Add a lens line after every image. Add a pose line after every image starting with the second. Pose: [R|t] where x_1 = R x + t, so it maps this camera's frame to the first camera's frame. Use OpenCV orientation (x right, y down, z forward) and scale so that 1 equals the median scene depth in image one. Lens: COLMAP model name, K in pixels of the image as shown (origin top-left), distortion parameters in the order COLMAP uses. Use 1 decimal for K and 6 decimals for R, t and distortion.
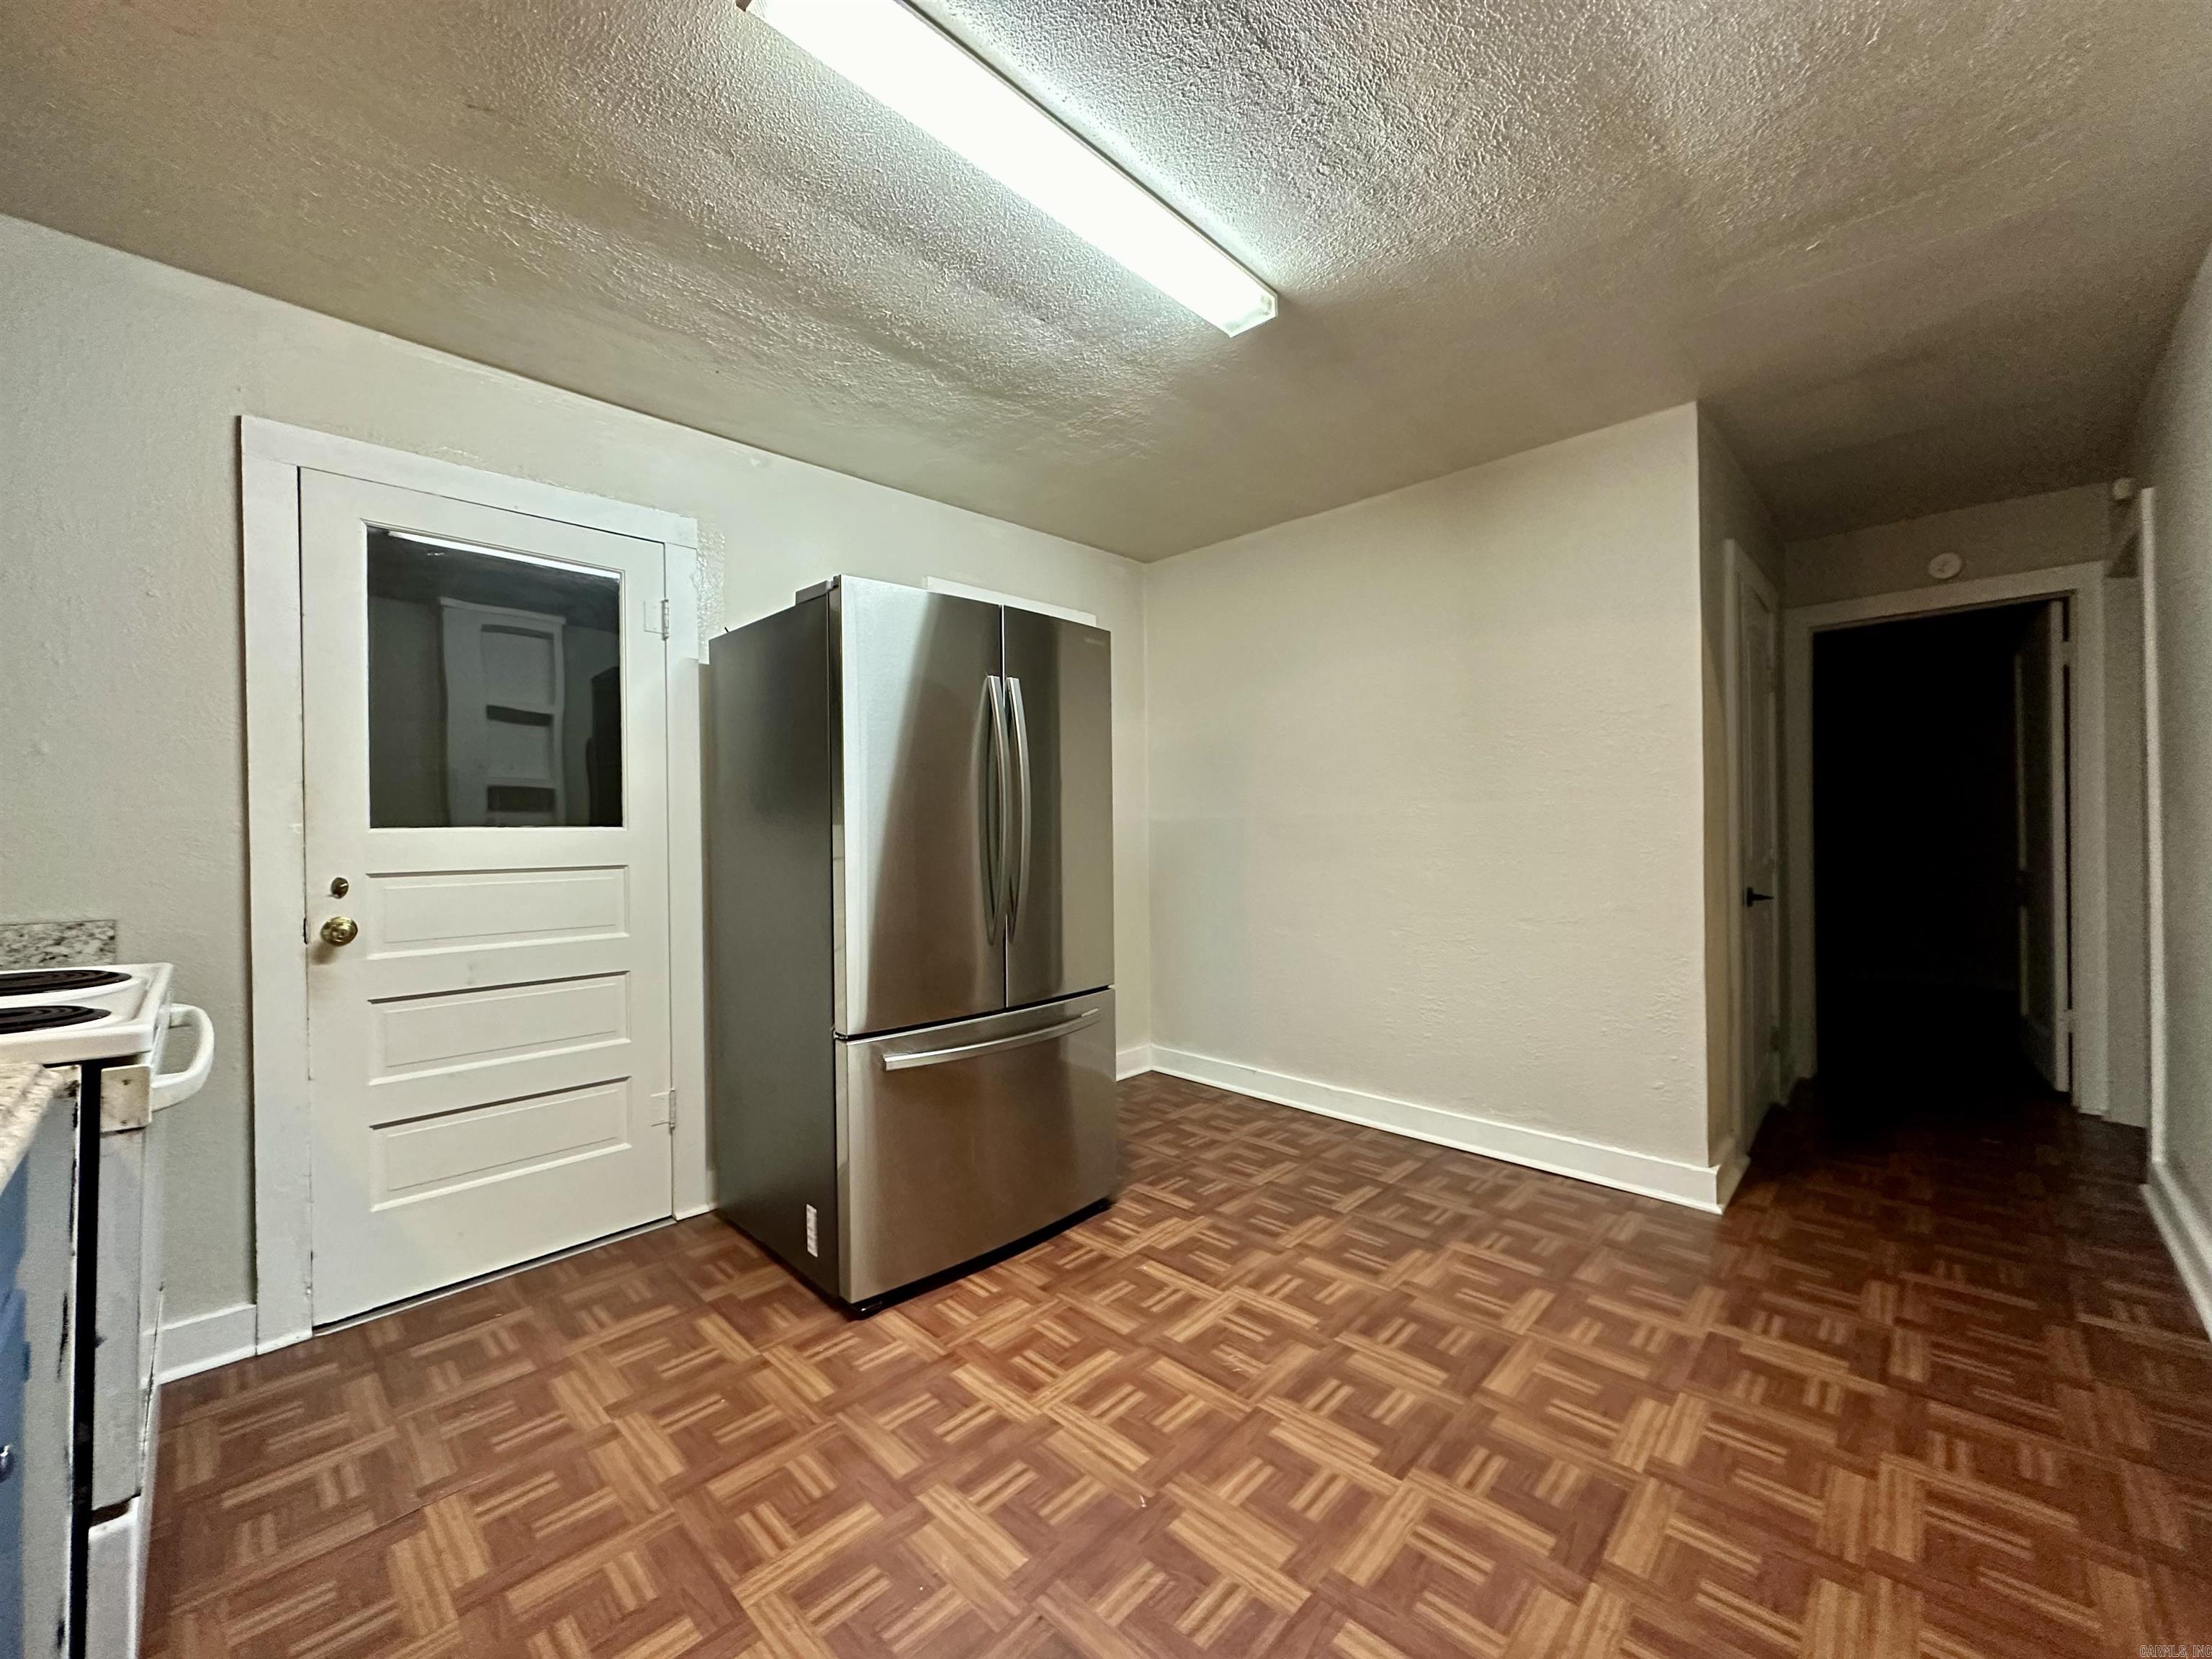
lens RADIAL K [[876.9, 0, 1100.6], [0, 876.9, 829.9], [0, 0, 1]] dist [-0.004372, 0.000939]
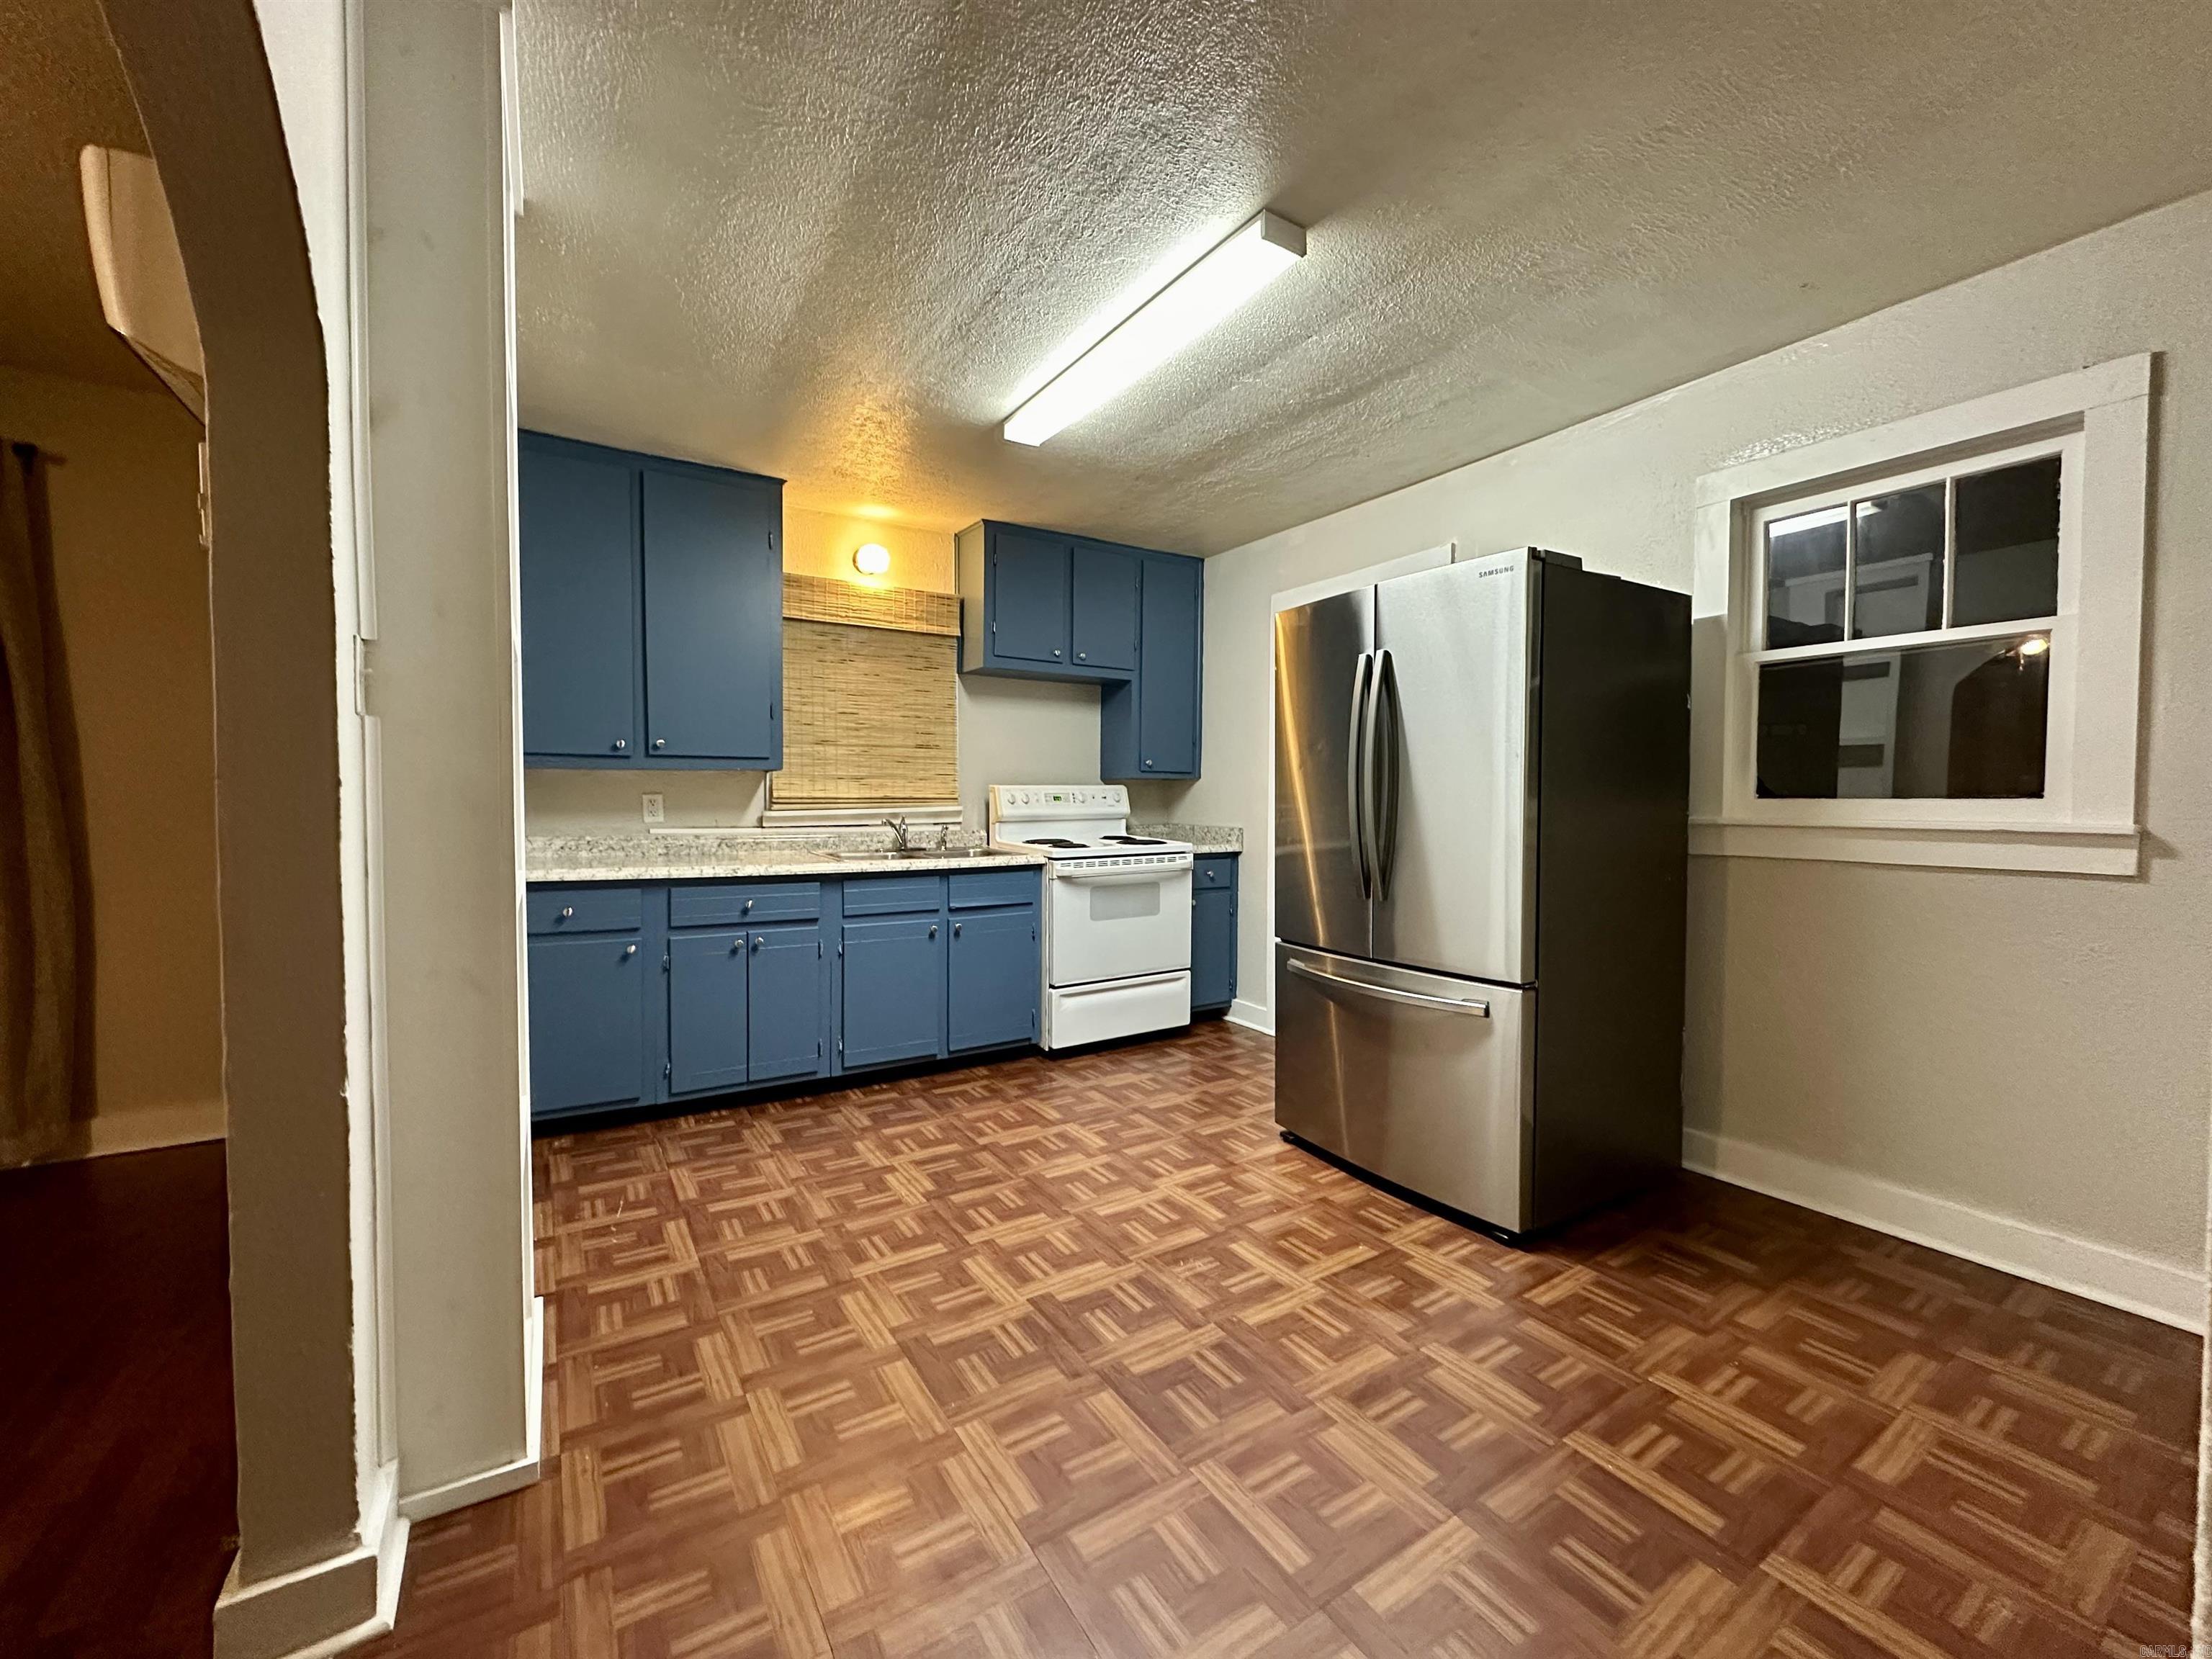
lens RADIAL K [[876.9, 0, 1102.1], [0, 876.9, 828.1], [0, 0, 1]] dist [-0.004372, 0.000939]
pose [[-0.232517, 0.047692, -0.971422, 1.099247], [0.001508, 0.998813, 0.048676, -0.011752], [0.972591, 0.009853, -0.232313, 0.998829]]
